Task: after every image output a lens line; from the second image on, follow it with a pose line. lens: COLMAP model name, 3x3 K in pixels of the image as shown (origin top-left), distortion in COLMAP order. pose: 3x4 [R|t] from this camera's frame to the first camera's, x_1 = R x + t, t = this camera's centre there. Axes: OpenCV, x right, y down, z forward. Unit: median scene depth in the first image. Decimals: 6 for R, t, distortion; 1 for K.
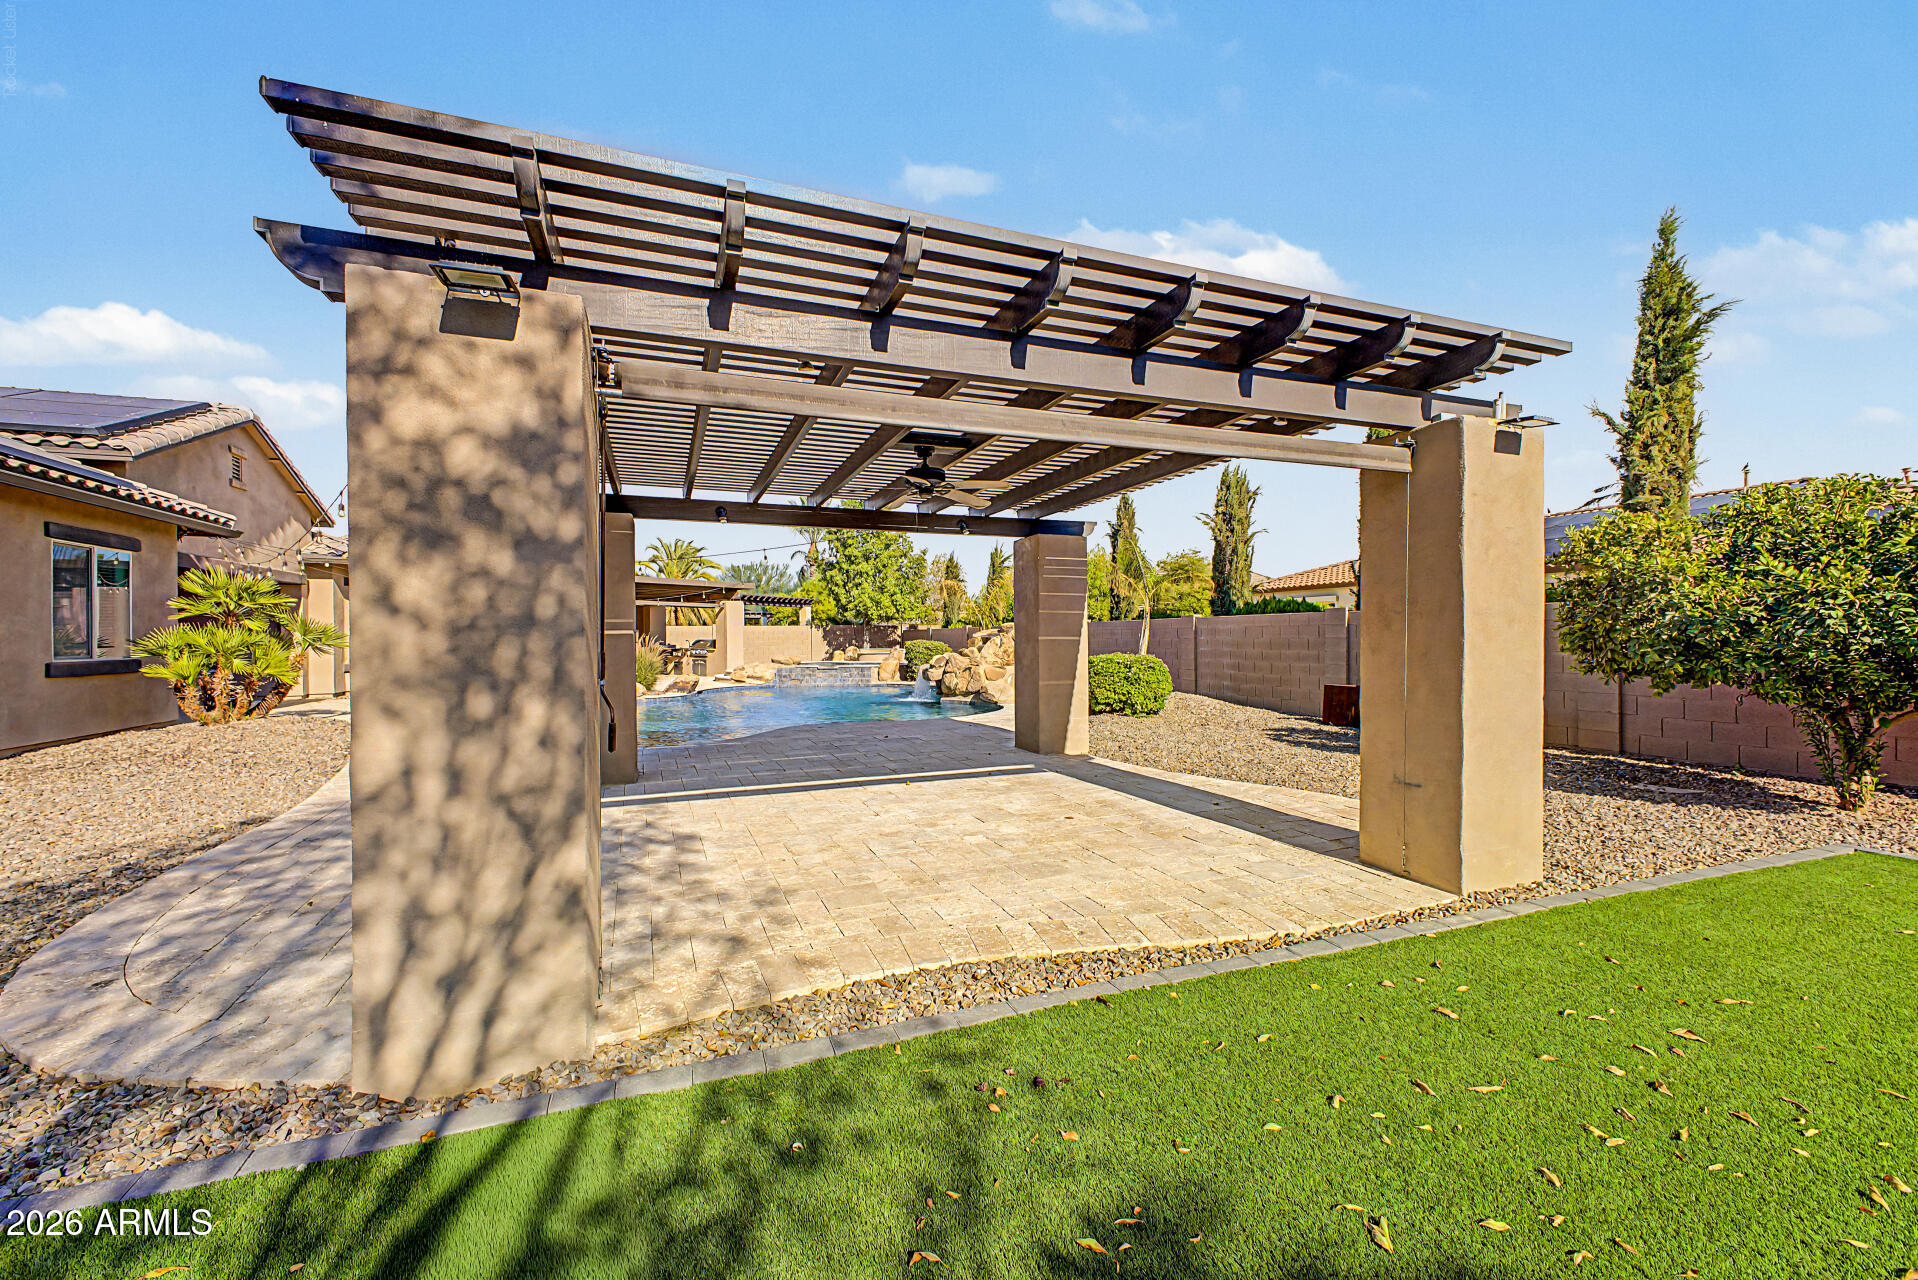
lens RADIAL K [[756.7, 0, 954.2], [0, 756.7, 642.5], [0, 0, 1]] dist [0.004732, -0.000586]
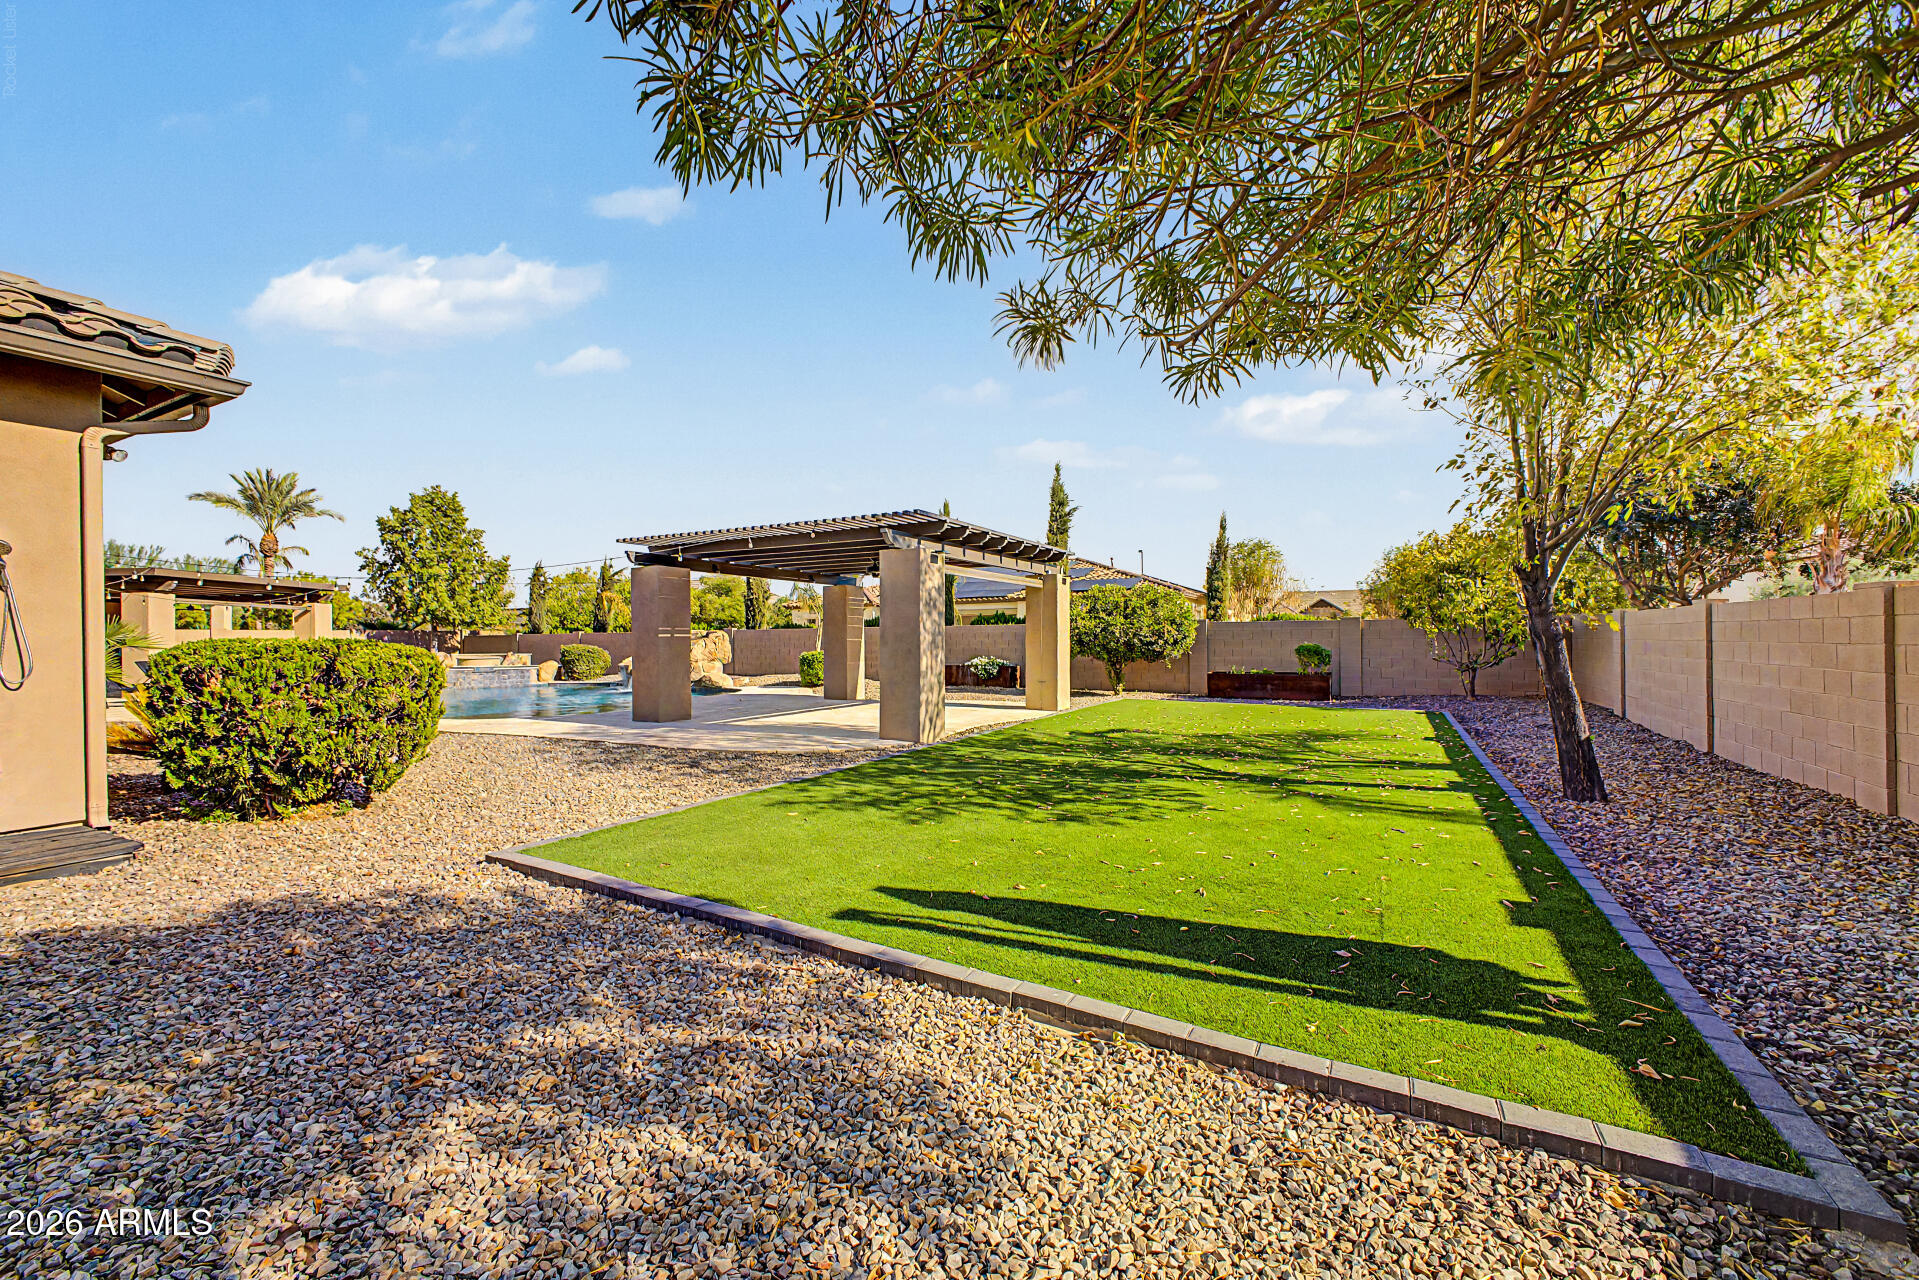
lens RADIAL K [[757.1, 0, 954.7], [0, 757.1, 642.5], [0, 0, 1]] dist [0.004732, -0.000586]
pose [[0.762833, -0.000374, 0.646596, -0.293968], [0.006794, 0.999949, -0.007437, 0.005443], [-0.646560, 0.010067, 0.762797, -0.205277]]
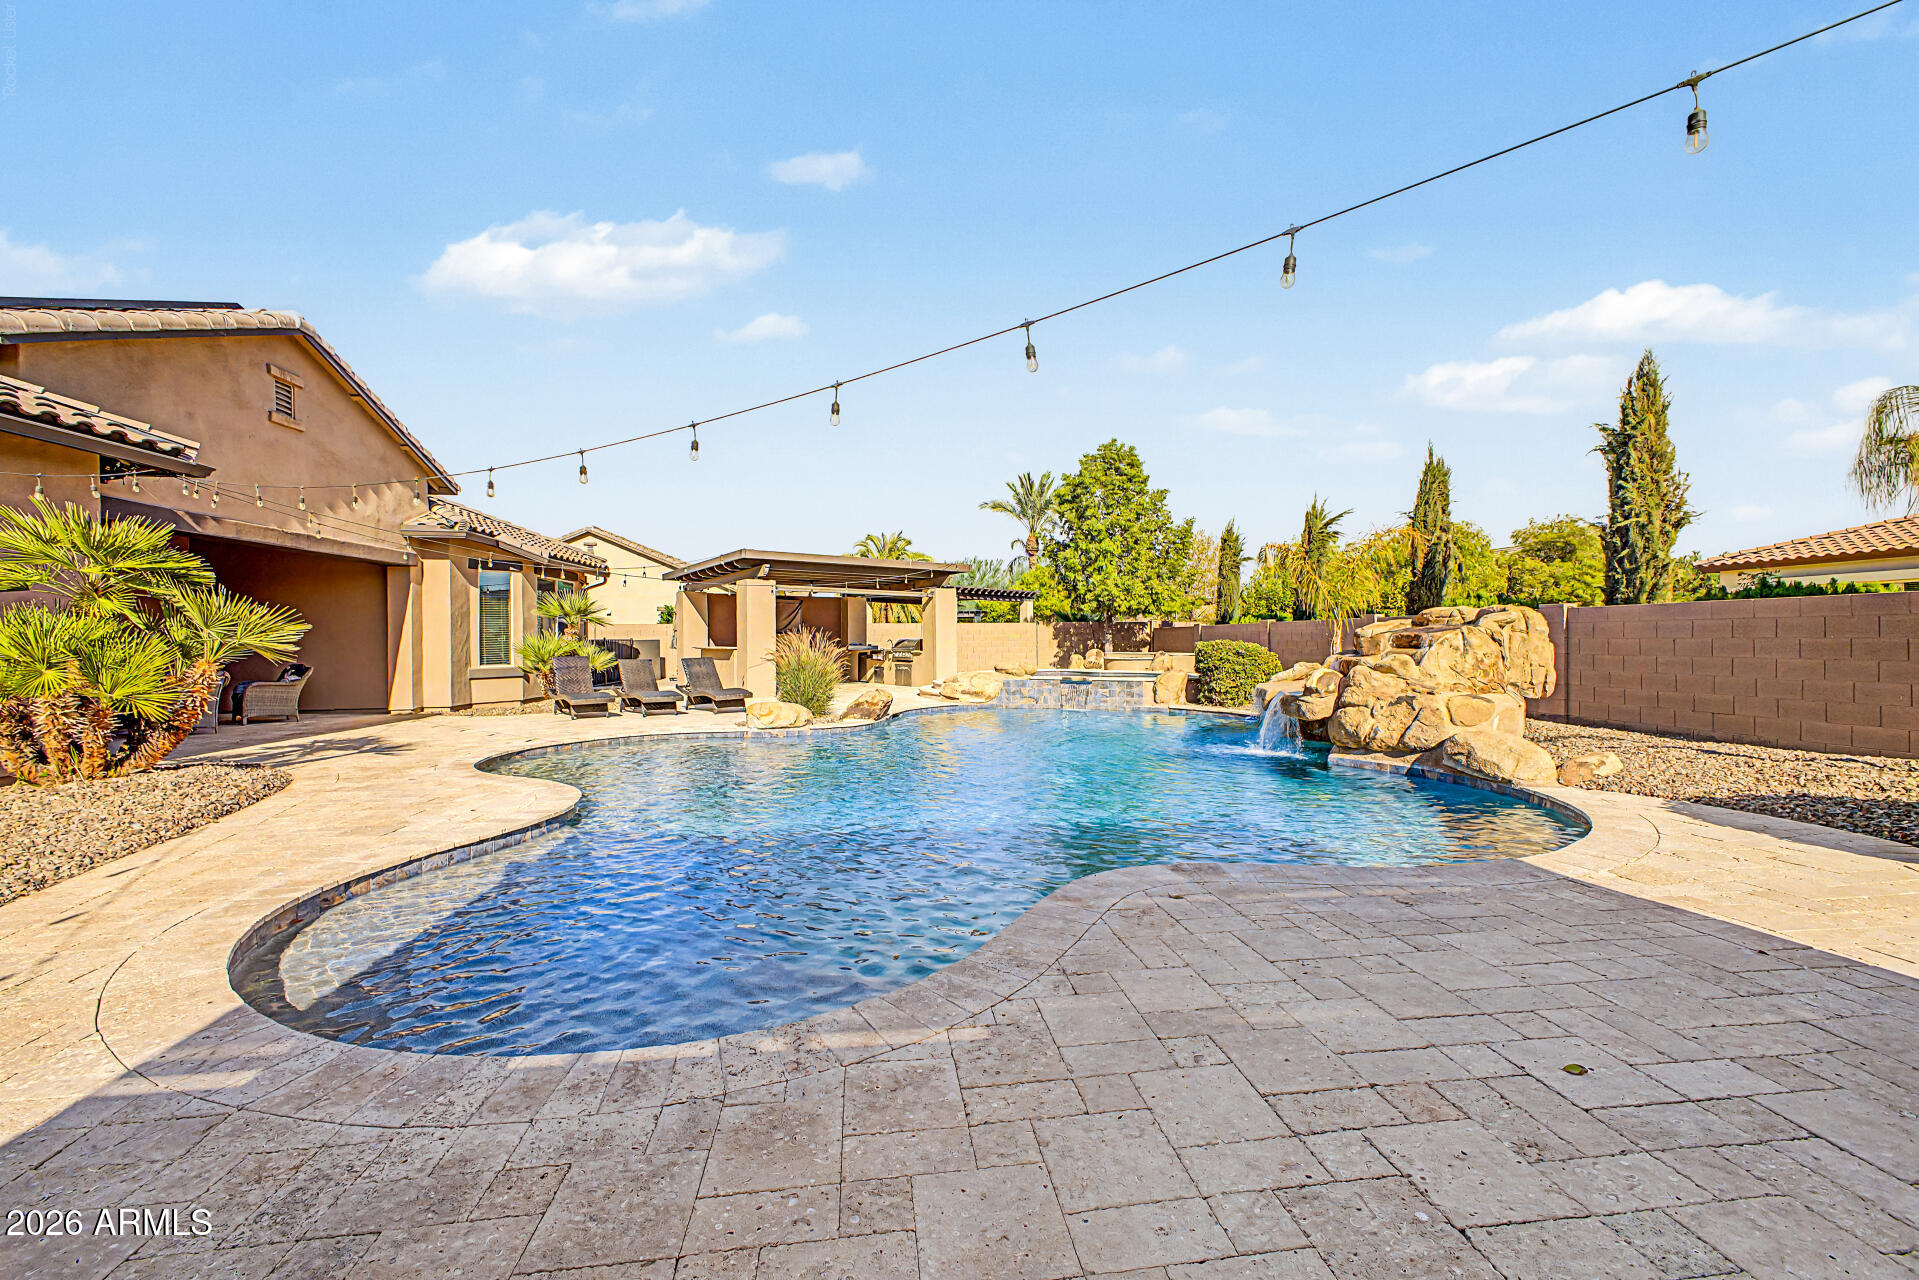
lens RADIAL K [[757.1, 0, 954.7], [0, 757.1, 642.5], [0, 0, 1]] dist [0.004732, -0.000586]
pose [[0.963097, 0.003864, -0.269127, -0.075708], [-0.004215, 0.999991, -0.000727, 0.000011], [0.269122, 0.001835, 0.963104, 0.267855]]
